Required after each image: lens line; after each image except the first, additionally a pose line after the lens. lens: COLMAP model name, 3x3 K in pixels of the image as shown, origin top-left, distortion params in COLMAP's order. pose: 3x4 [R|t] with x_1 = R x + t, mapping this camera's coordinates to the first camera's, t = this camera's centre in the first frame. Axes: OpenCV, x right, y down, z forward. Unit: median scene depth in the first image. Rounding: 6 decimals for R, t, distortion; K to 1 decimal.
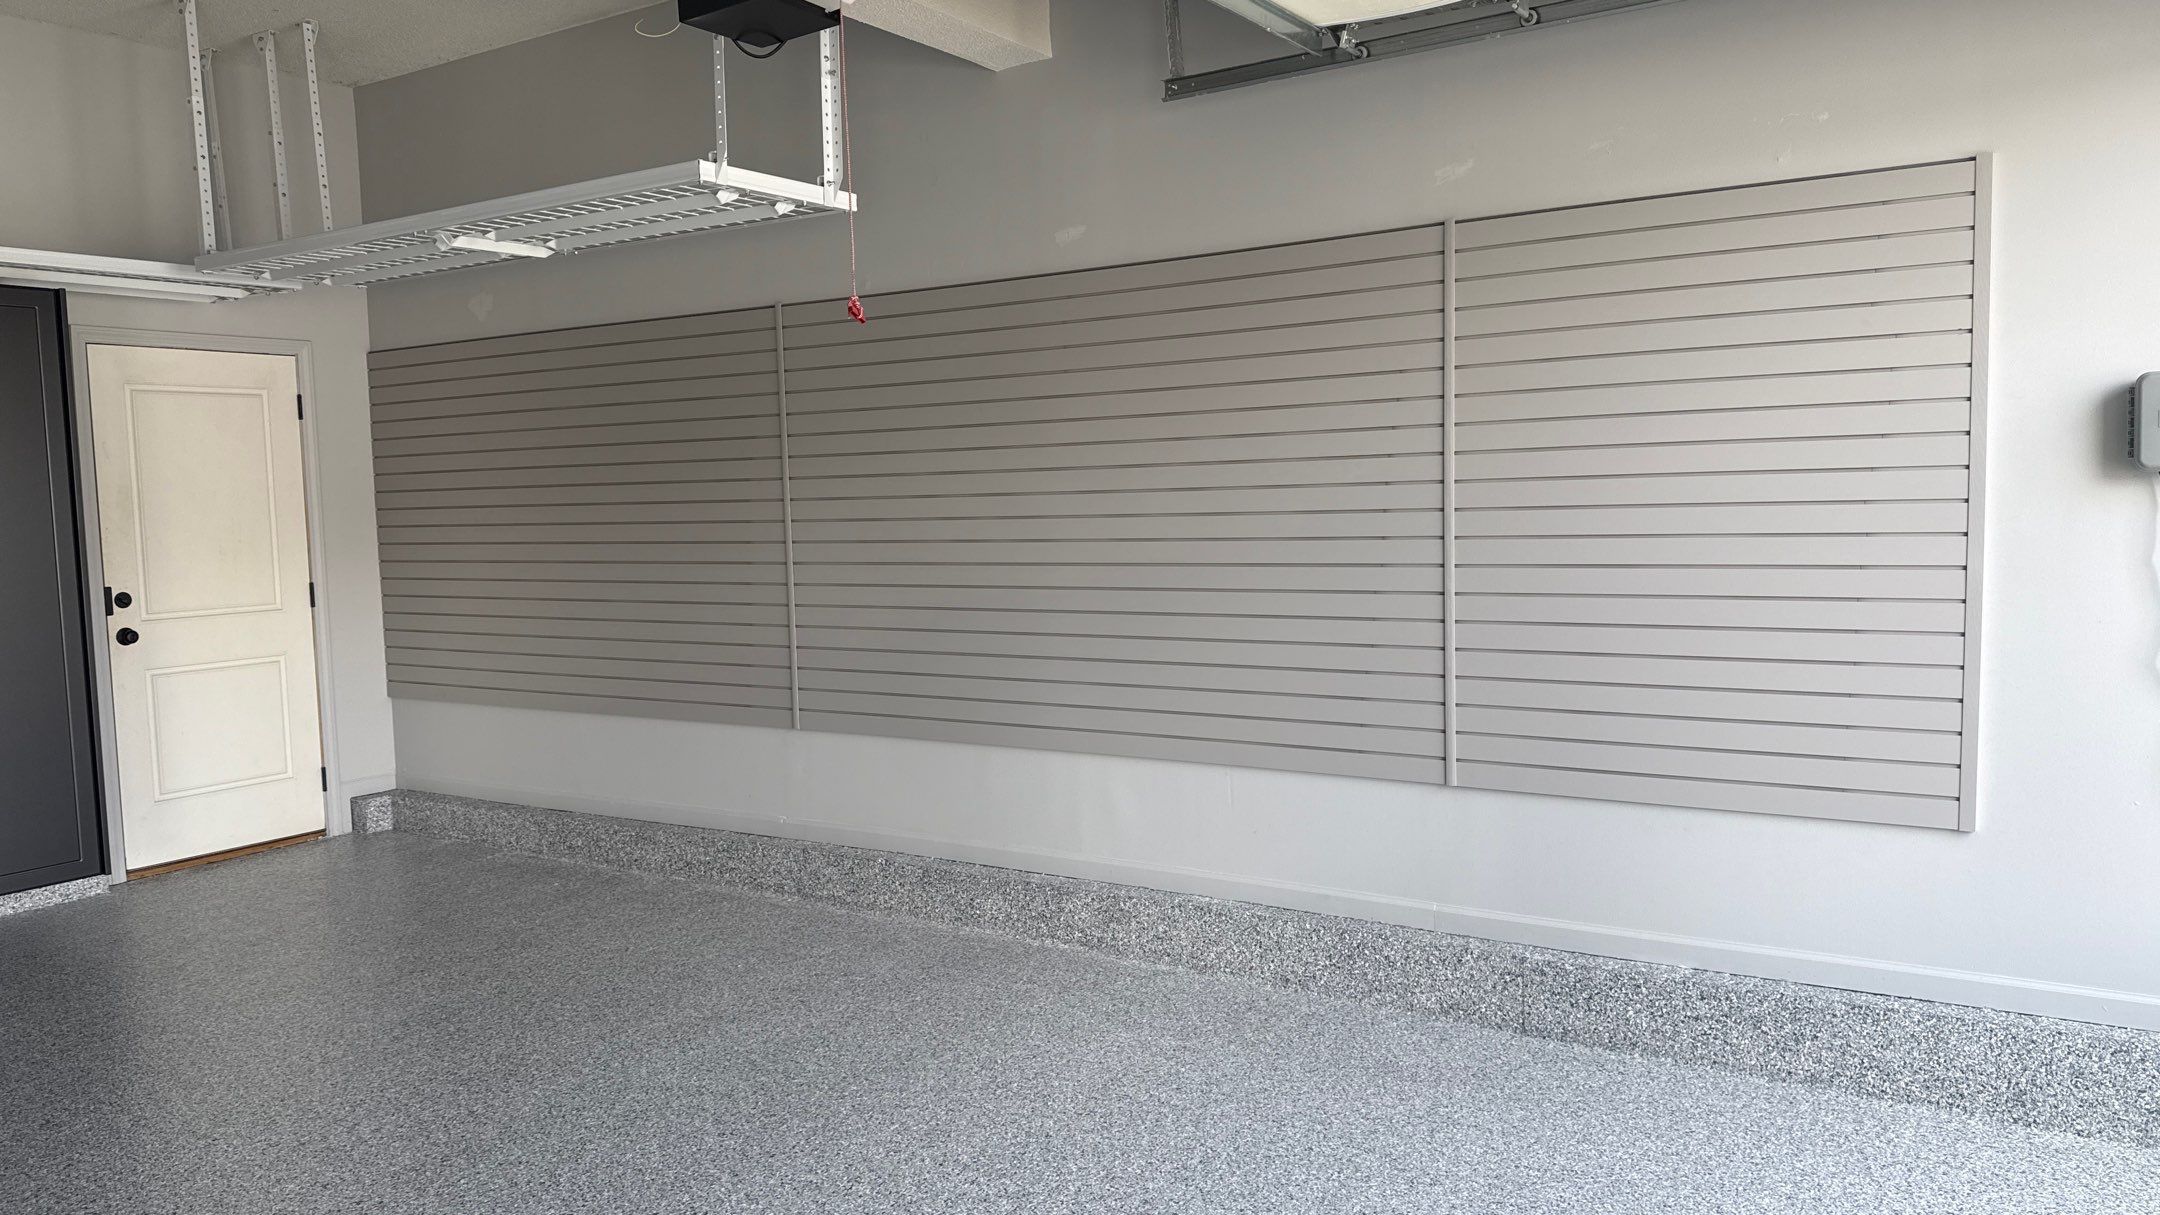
lens RADIAL K [[1502.9, 0, 1093.9], [0, 1502.9, 595.8], [0, 0, 1]] dist [0.068539, -0.100995]
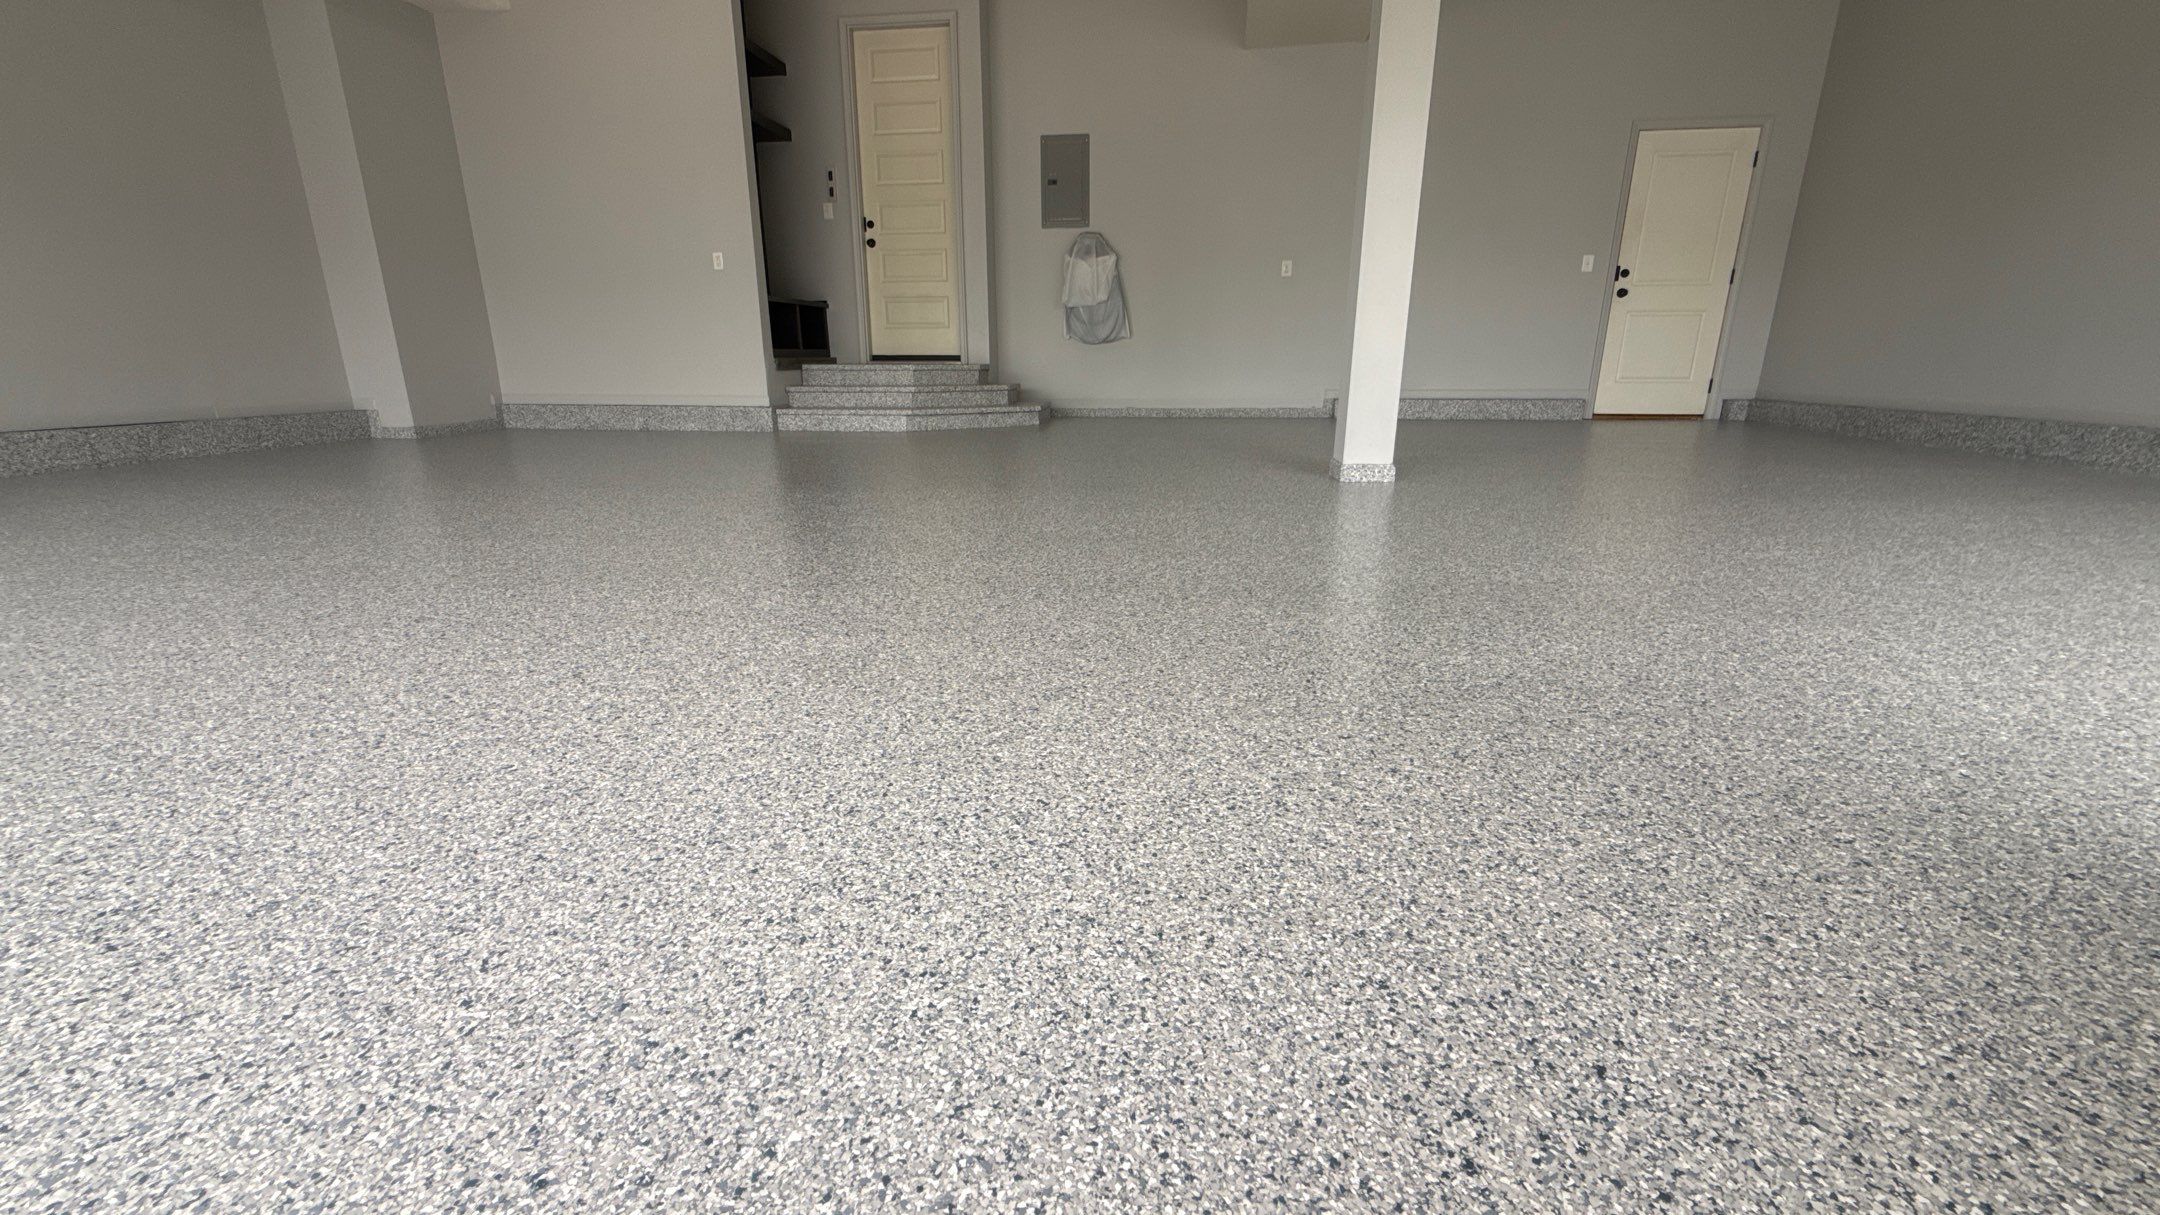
lens RADIAL K [[857.5, 0, 1078.3], [0, 857.5, 607.5], [0, 0, 1]] dist [-0.000099, -0.000053]
pose [[0.406065, 0.280778, -0.869641, 0.180118], [-0.073259, 0.958568, 0.275282, 0.179138], [0.910903, -0.048074, 0.409811, -0.139524]]
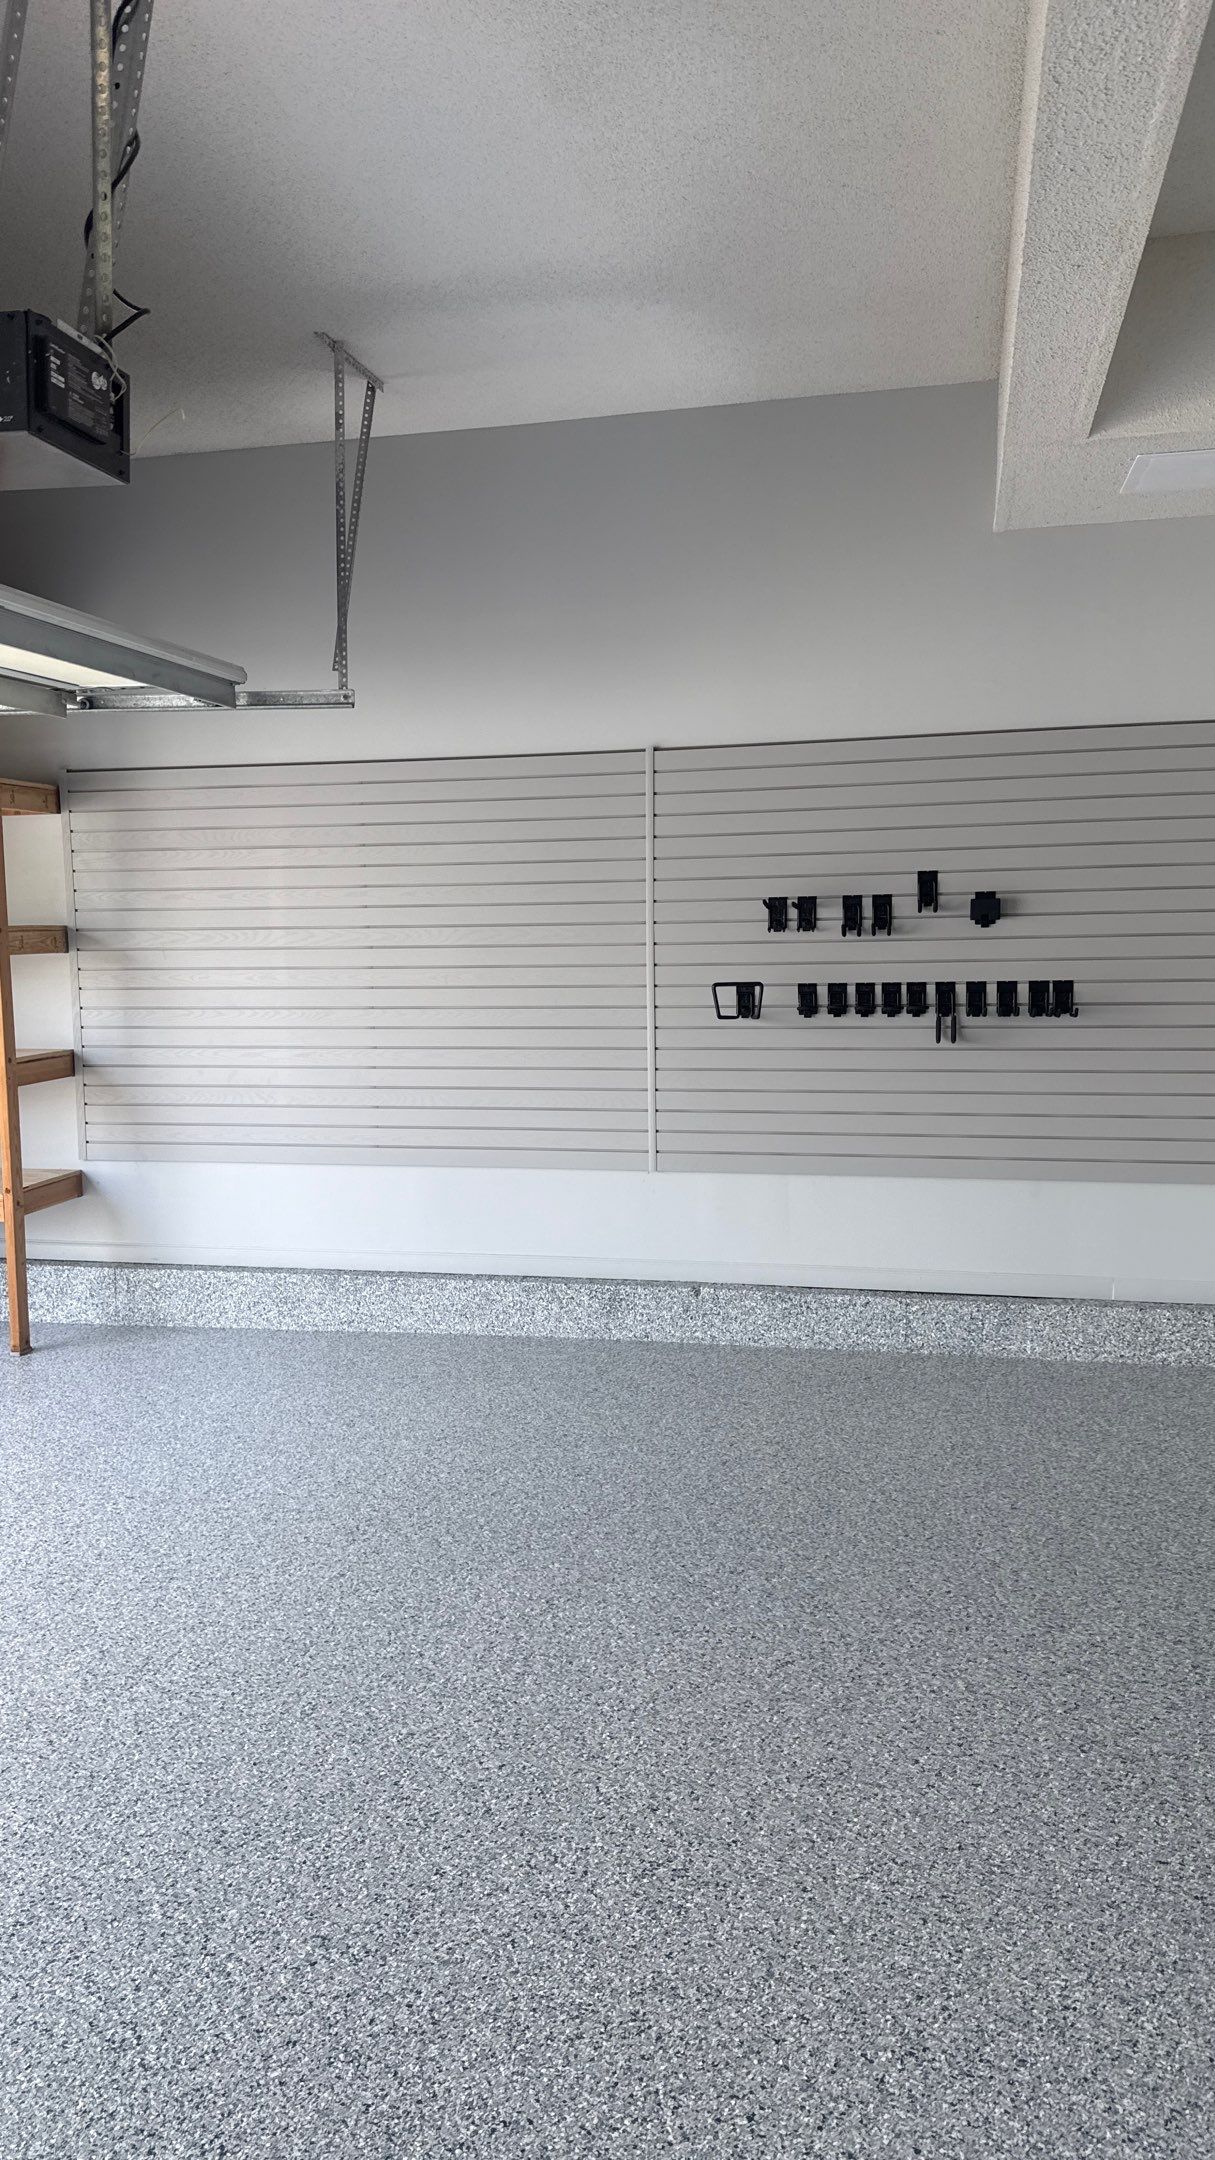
lens RADIAL K [[1532.3, 0, 576.4], [0, 1532.3, 1018.4], [0, 0, 1]] dist [0.056771, -0.009169]
pose [[-0.947229, 0.073588, -0.311996, -0.444828], [0.026923, 0.988118, 0.151320, -0.028474], [0.319424, 0.134935, -0.937956, 0.193709]]
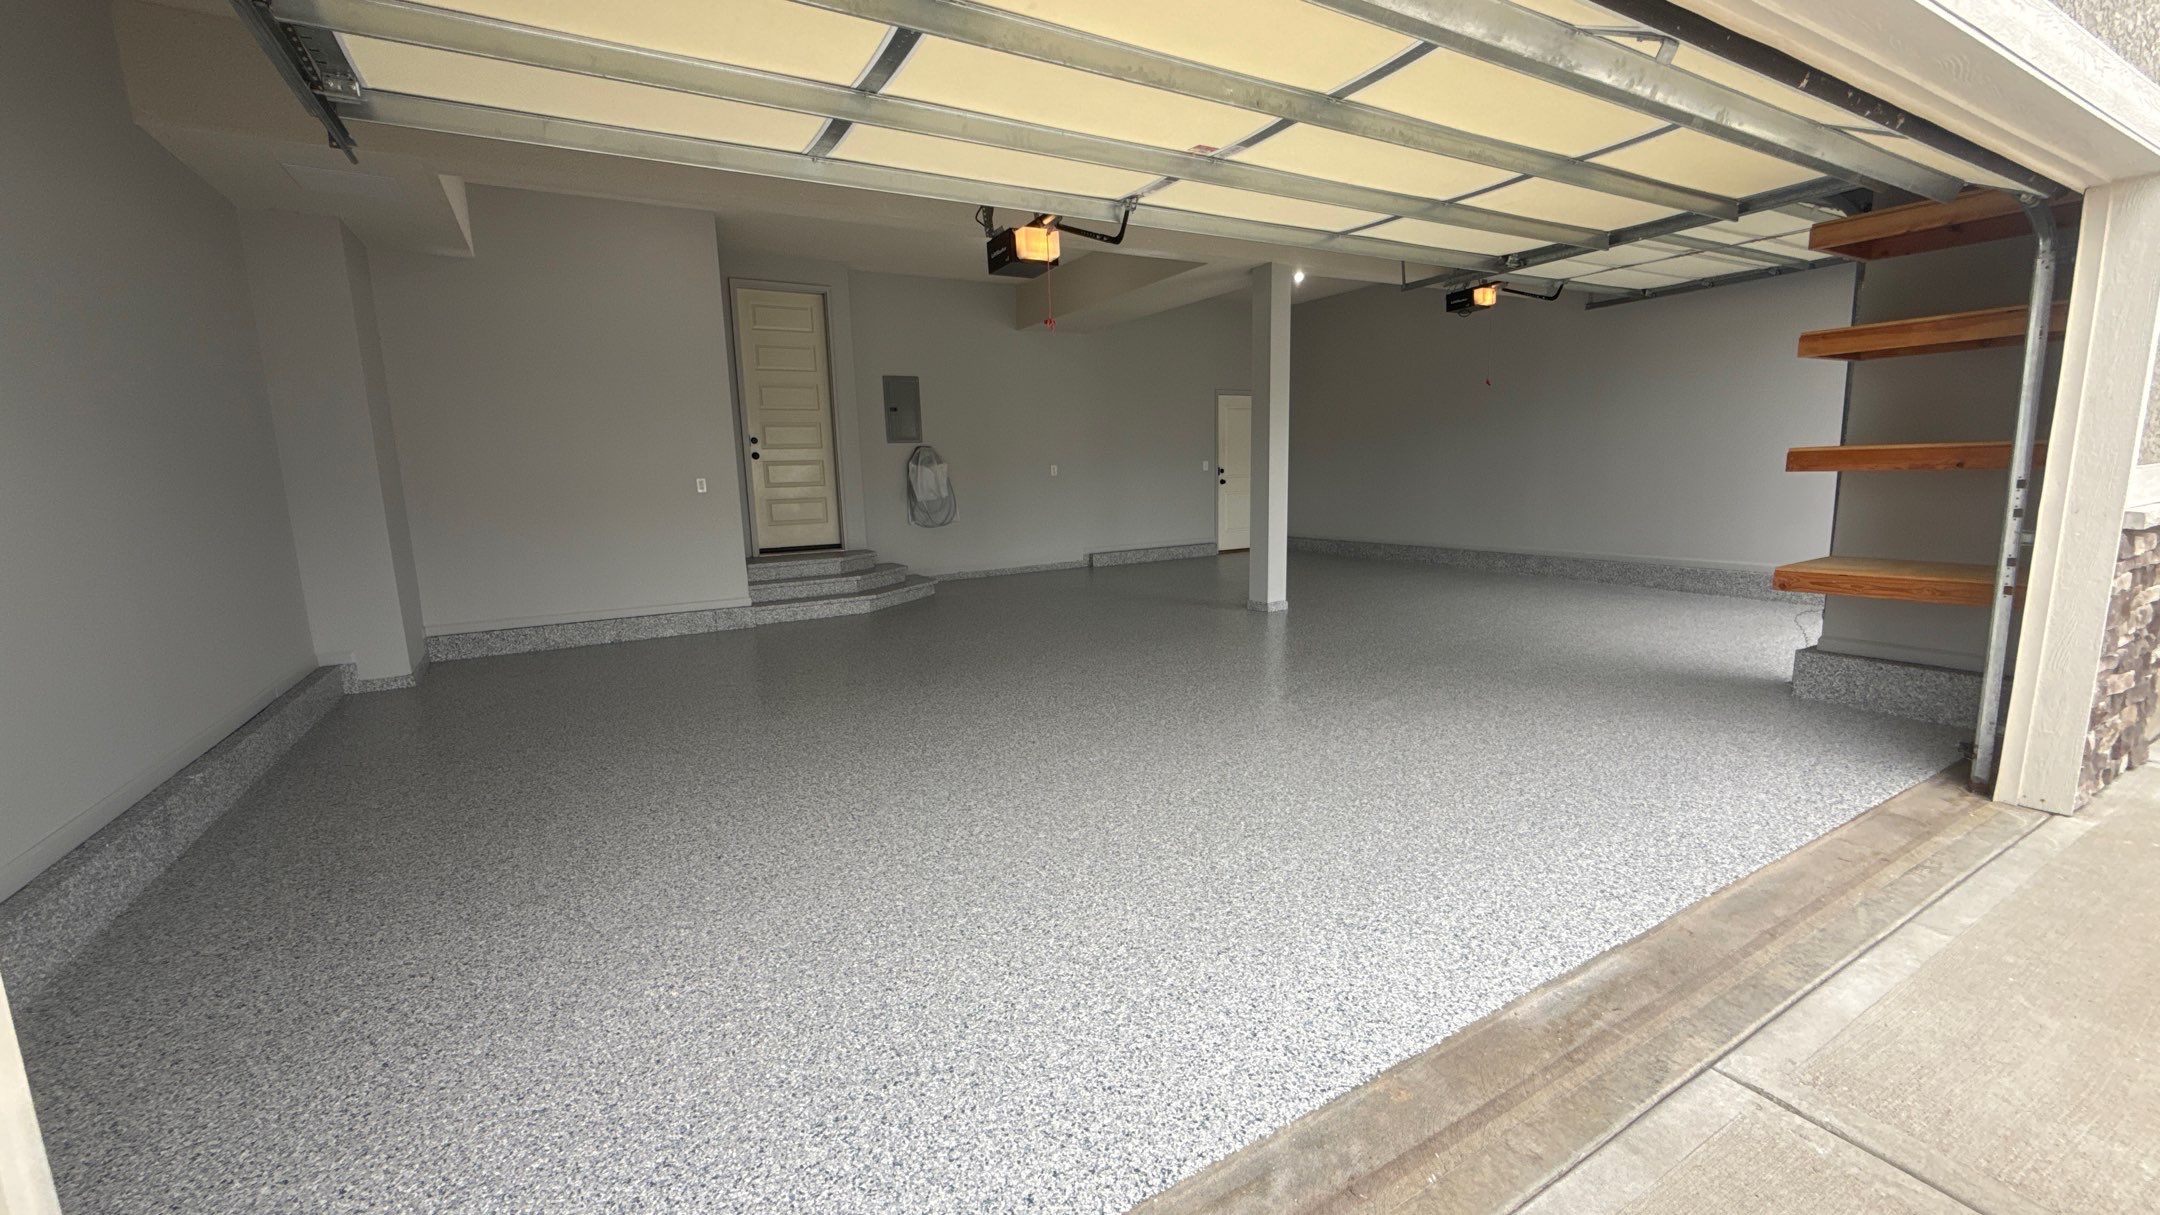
lens RADIAL K [[857.5, 0, 1079.1], [0, 857.5, 605.4], [0, 0, 1]] dist [-0.000099, -0.000053]
pose [[0.888333, 0.075176, -0.453005, -0.028924], [-0.028094, 0.993558, 0.109788, 0.110155], [0.458340, -0.084801, 0.884722, -0.959032]]
